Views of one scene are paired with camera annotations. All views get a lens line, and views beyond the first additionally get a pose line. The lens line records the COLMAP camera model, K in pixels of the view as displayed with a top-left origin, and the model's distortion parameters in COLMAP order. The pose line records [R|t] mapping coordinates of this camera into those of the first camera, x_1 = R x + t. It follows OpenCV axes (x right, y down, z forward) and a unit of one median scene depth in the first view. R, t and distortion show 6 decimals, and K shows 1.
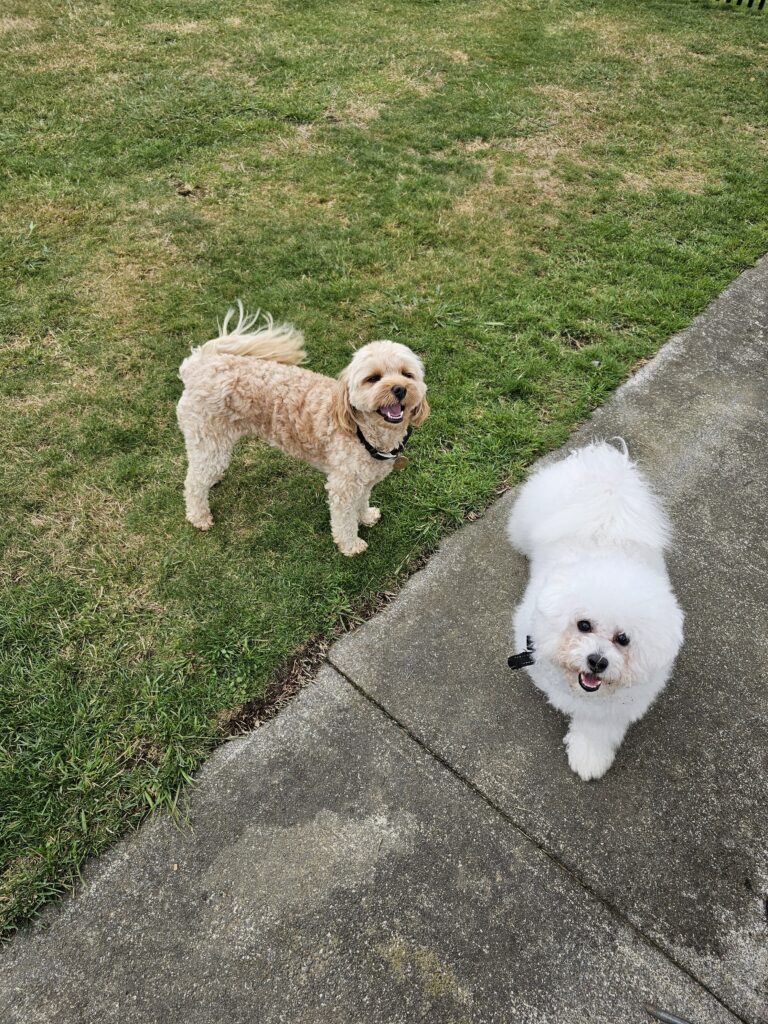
lens RADIAL K [[706.7, 0, 384.0], [0, 706.7, 512.0], [0, 0, 1]] dist [0.050856, -0.055389]
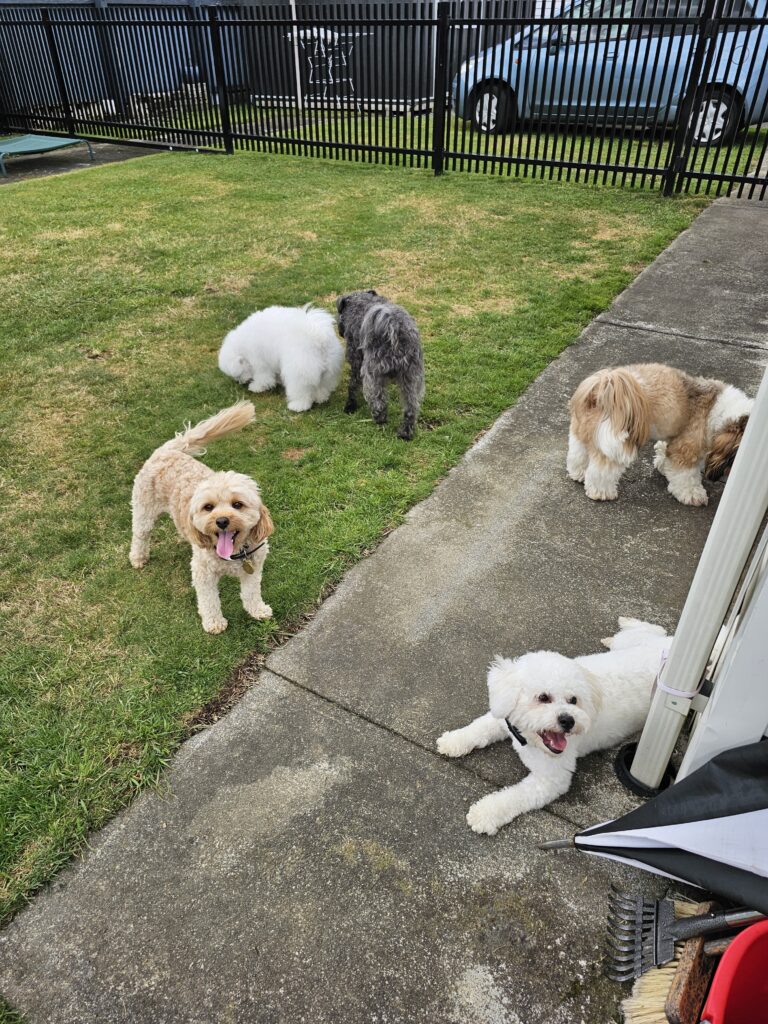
lens RADIAL K [[706.7, 0, 384.0], [0, 706.7, 512.0], [0, 0, 1]] dist [0.050856, -0.055389]
pose [[0.980353, -0.145435, 0.133256, -0.001281], [0.169197, 0.967274, -0.189084, 0.157709], [-0.101396, 0.207915, 0.972877, -0.215917]]
